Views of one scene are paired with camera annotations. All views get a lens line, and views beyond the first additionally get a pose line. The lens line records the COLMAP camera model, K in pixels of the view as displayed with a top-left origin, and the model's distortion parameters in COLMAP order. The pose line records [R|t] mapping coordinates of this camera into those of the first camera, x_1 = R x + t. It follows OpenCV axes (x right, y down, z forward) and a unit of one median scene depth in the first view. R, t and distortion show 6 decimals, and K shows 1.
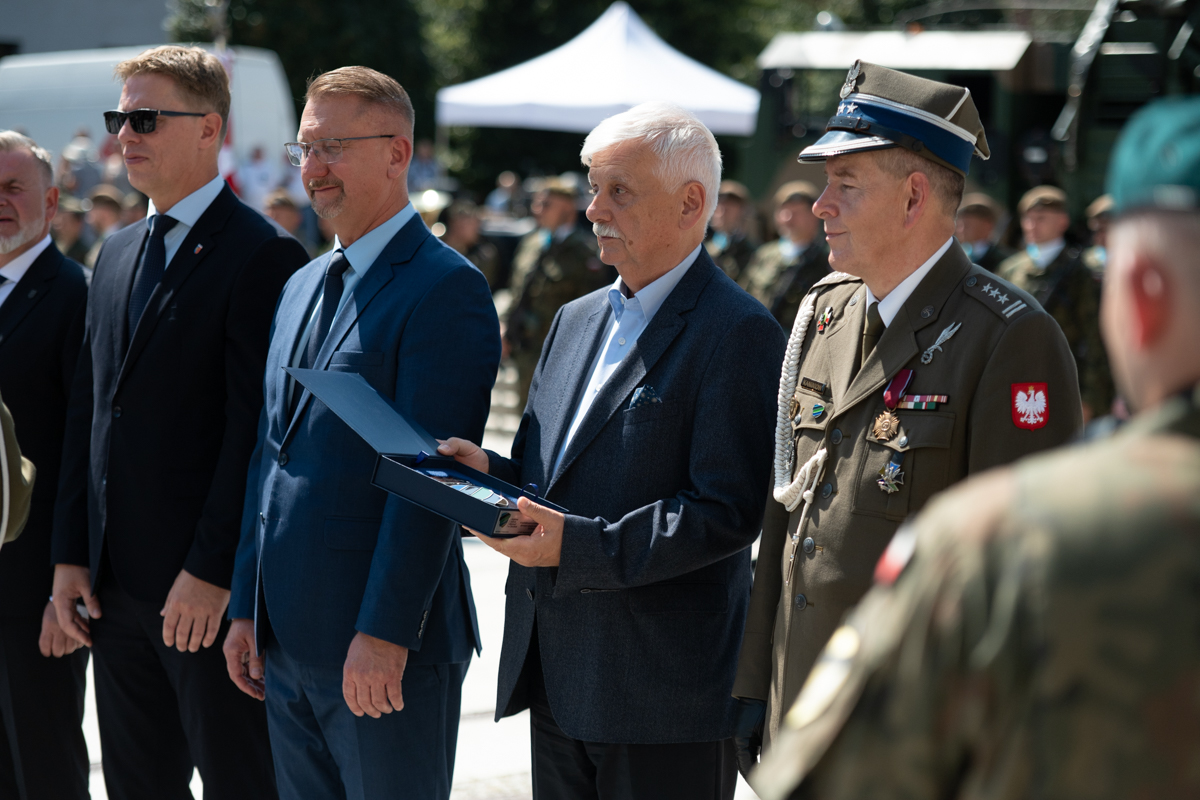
lens RADIAL K [[2944.7, 0, 600.7], [0, 2944.7, 405.3], [0, 0, 1]] dist [-0.486300, 0.000000]
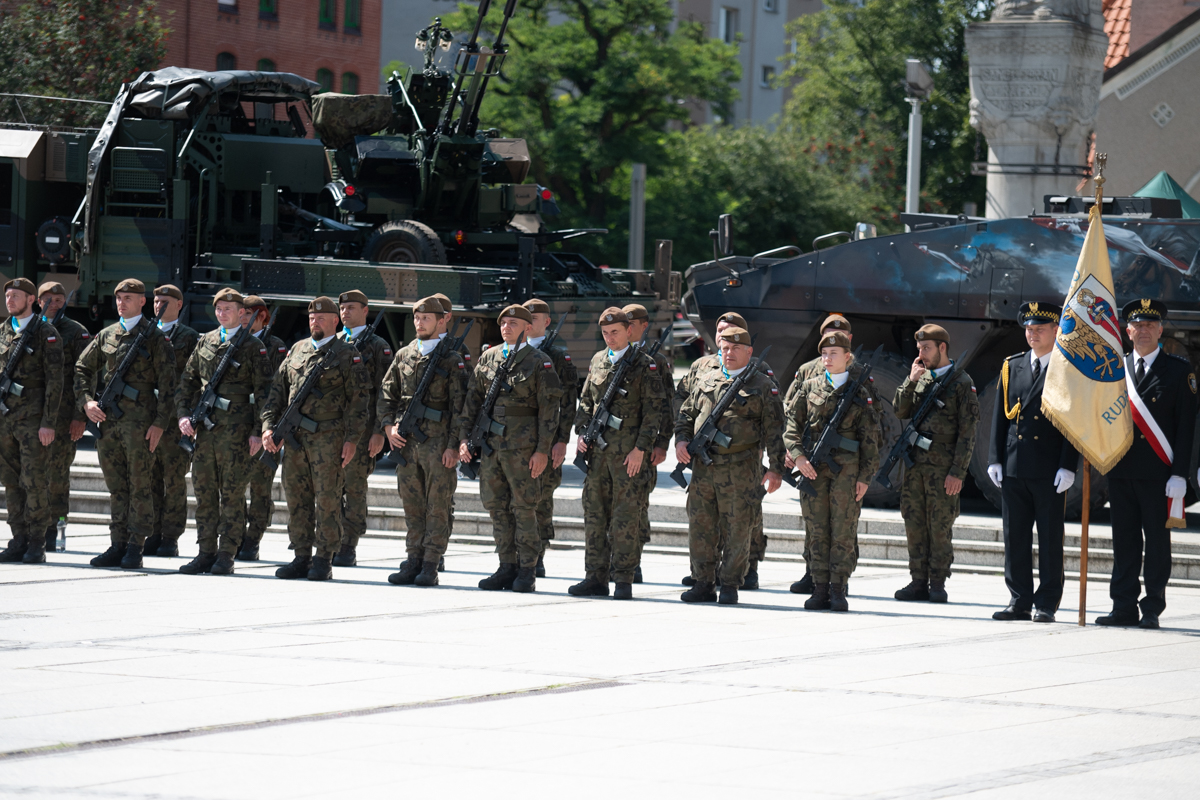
lens RADIAL K [[4862.4, 0, 598.5], [0, 4862.4, 392.2], [0, 0, 1]] dist [1.385764, 0.000000]
pose [[0.950589, 0.014417, 0.310117, -0.243059], [-0.000814, 0.999033, -0.043948, 0.056802], [-0.310451, 0.041524, 0.949682, -0.887199]]
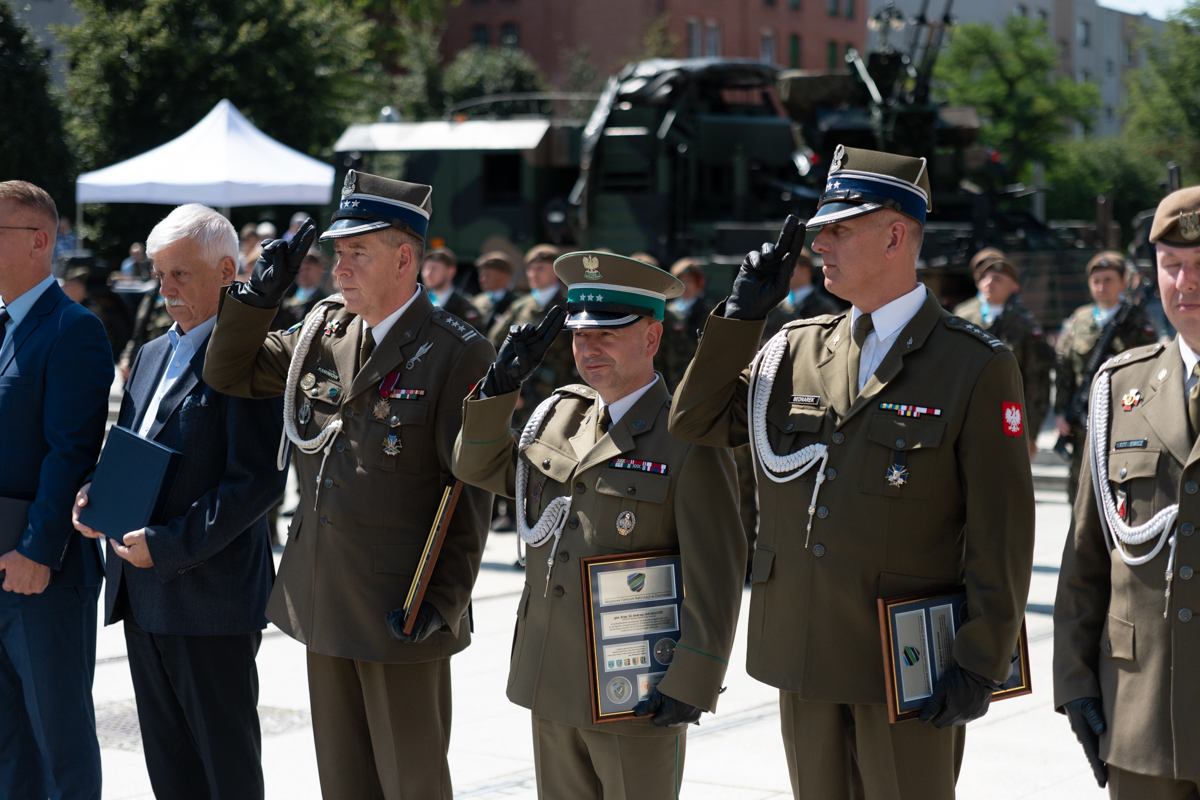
lens RADIAL K [[2450.4, 0, 601.8], [0, 2450.4, 399.4], [0, 0, 1]] dist [-0.264496, 0.000000]
pose [[0.987925, -0.024021, 0.153056, 0.006452], [0.025590, 0.999638, -0.008292, 0.001940], [-0.152802, 0.012109, 0.988183, -0.051813]]
